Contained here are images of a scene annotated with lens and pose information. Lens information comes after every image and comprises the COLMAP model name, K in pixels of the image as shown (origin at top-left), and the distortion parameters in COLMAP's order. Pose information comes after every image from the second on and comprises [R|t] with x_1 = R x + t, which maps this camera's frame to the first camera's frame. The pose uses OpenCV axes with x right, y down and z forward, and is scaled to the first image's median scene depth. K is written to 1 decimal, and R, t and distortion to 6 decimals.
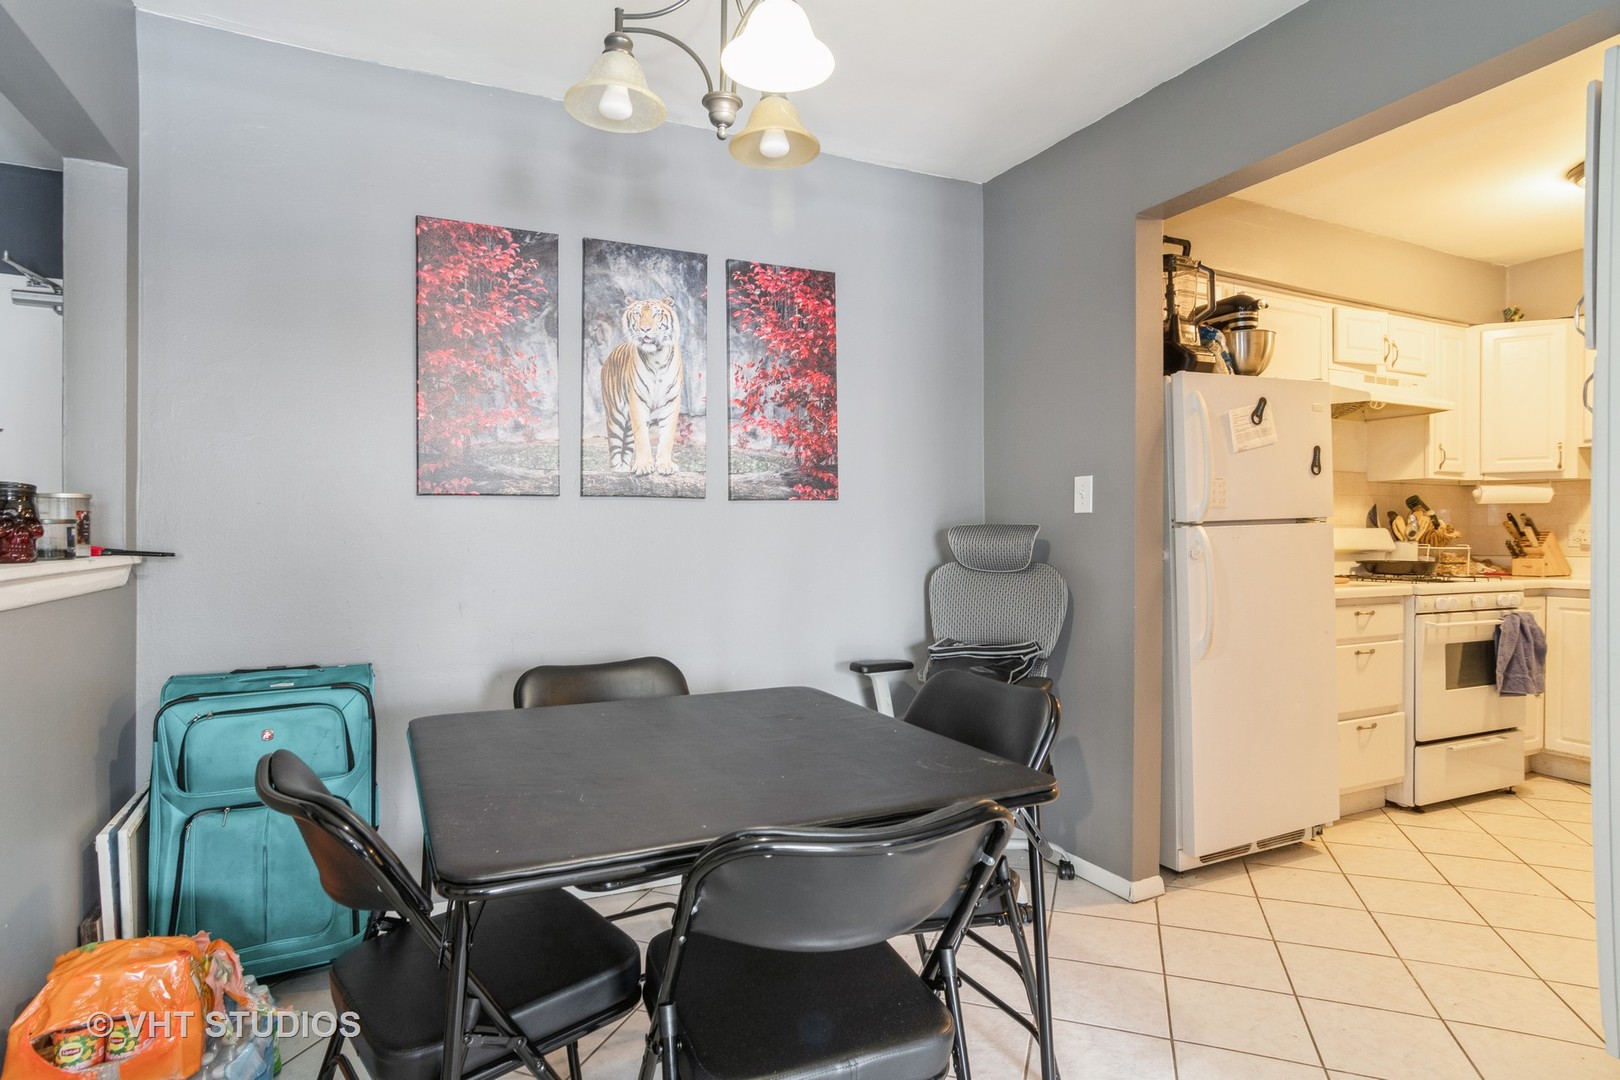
lens RADIAL K [[873.7, 0, 802.8], [0, 873.7, 536.6], [0, 0, 1]] dist [-0.006043, 0.003481]
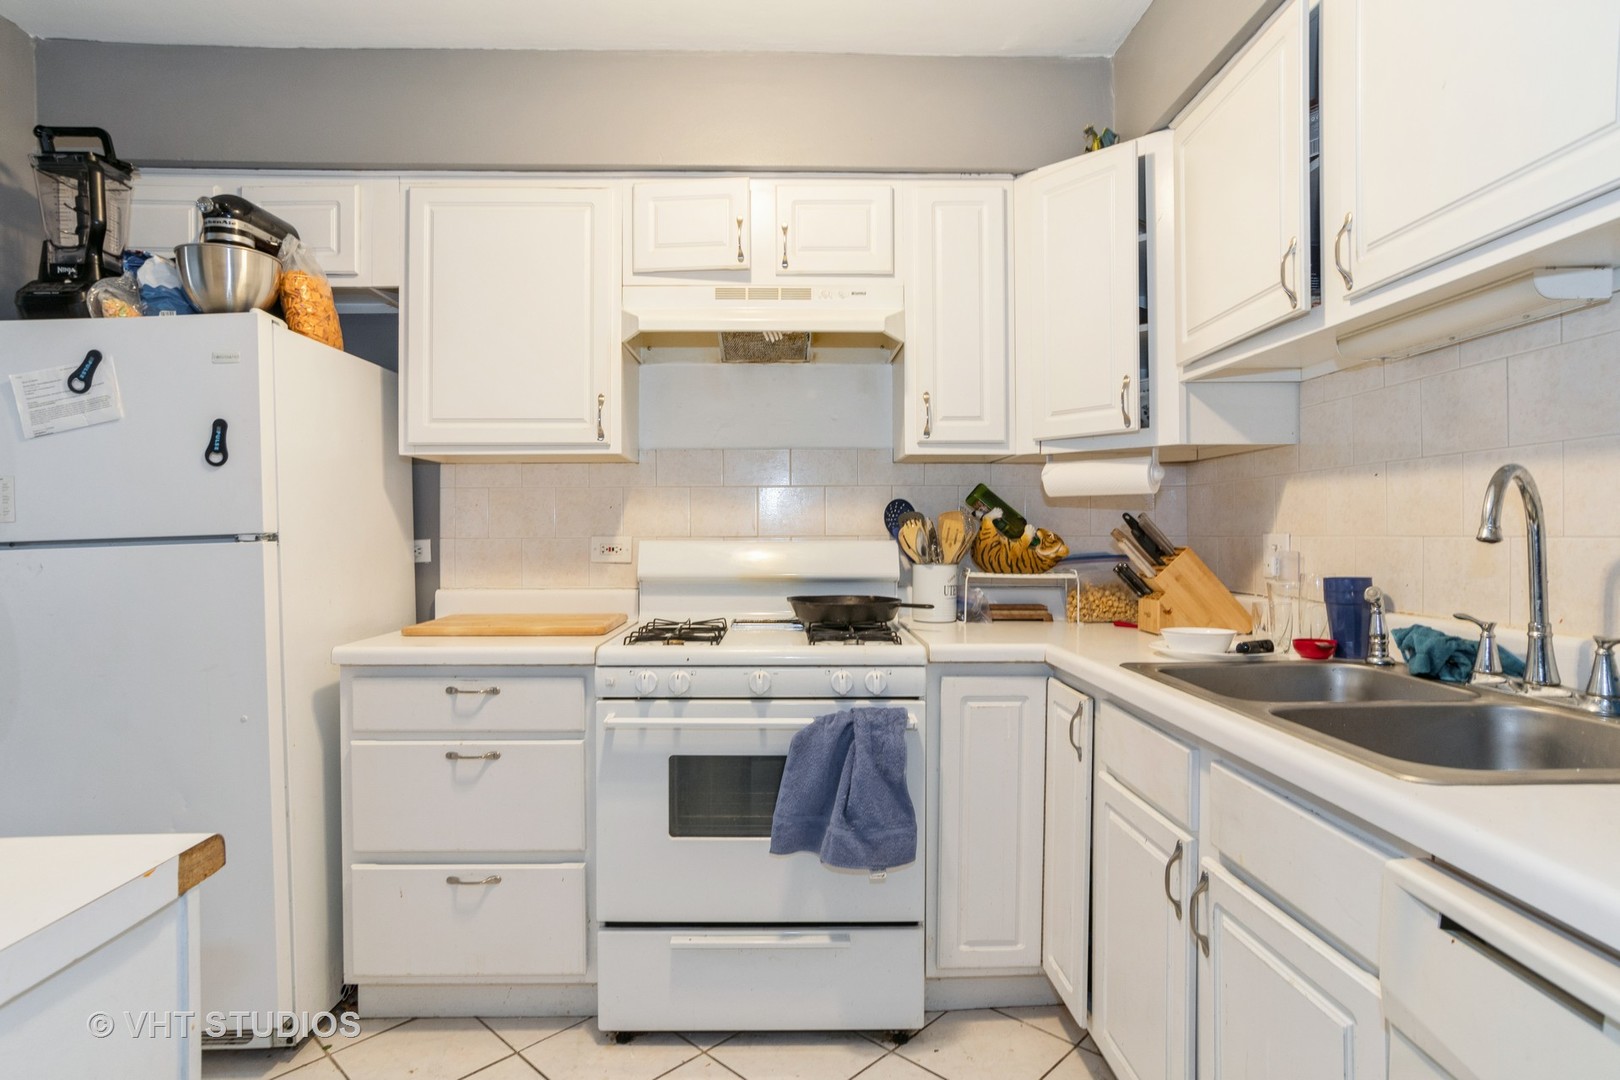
lens RADIAL K [[873.7, 0, 805.5], [0, 873.7, 530.6], [0, 0, 1]] dist [-0.006043, 0.003481]
pose [[0.906435, 0.003001, -0.422335, 1.100763], [0.001201, 0.999952, 0.009683, -0.027643], [0.422344, -0.009284, 0.906388, 0.551783]]
